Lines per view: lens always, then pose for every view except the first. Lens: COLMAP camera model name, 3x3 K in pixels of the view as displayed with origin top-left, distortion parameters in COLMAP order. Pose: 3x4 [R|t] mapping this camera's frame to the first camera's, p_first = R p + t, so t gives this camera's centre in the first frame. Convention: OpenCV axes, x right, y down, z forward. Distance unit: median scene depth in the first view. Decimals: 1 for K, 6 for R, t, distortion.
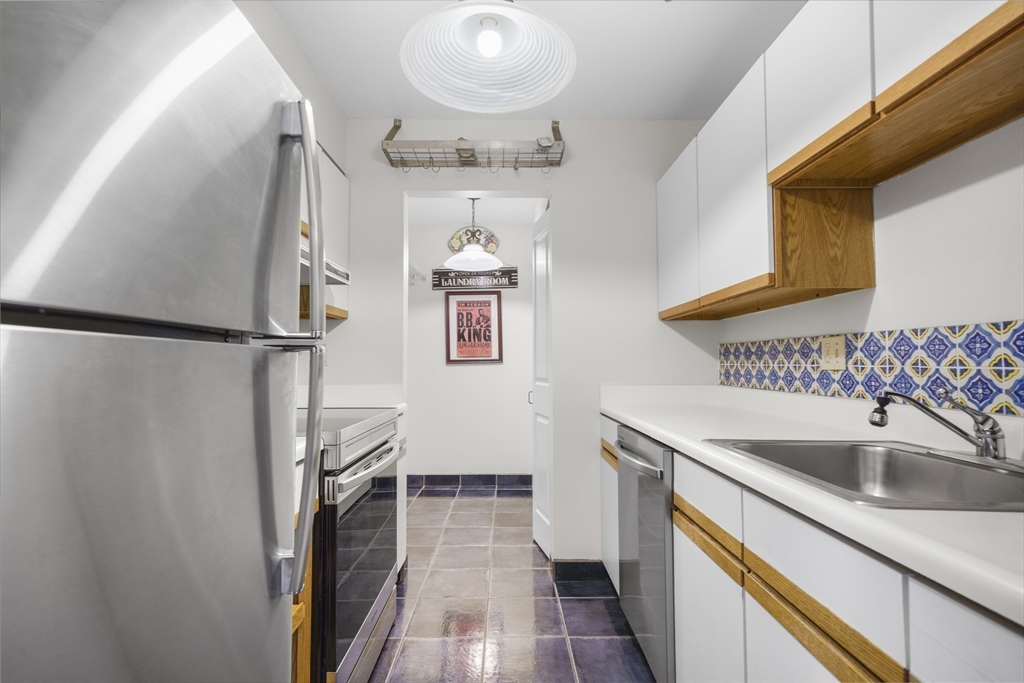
lens RADIAL K [[505.0, 0, 510.7], [0, 505.0, 346.5], [0, 0, 1]] dist [0.000169, 0.000001]
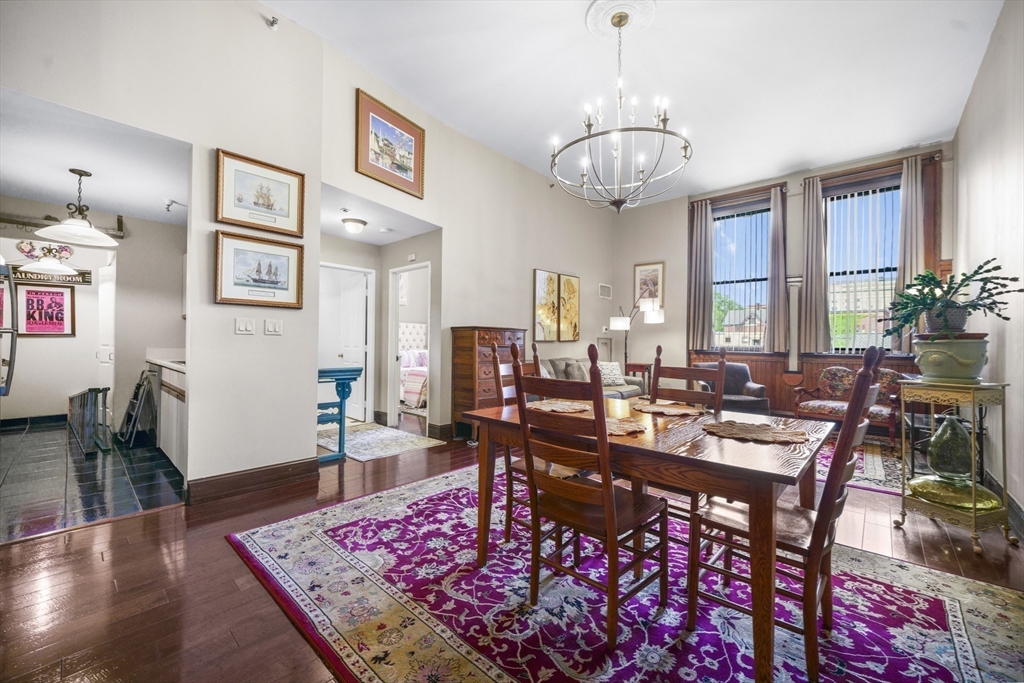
lens RADIAL K [[407.4, 0, 512.5], [0, 407.4, 336.5], [0, 0, 1]] dist [-0.000290, 0.000056]
pose [[0.677056, 0.017647, 0.735720, -0.025750], [-0.042068, 0.999006, 0.014751, -0.036760], [-0.734728, -0.040938, 0.677125, -0.701793]]
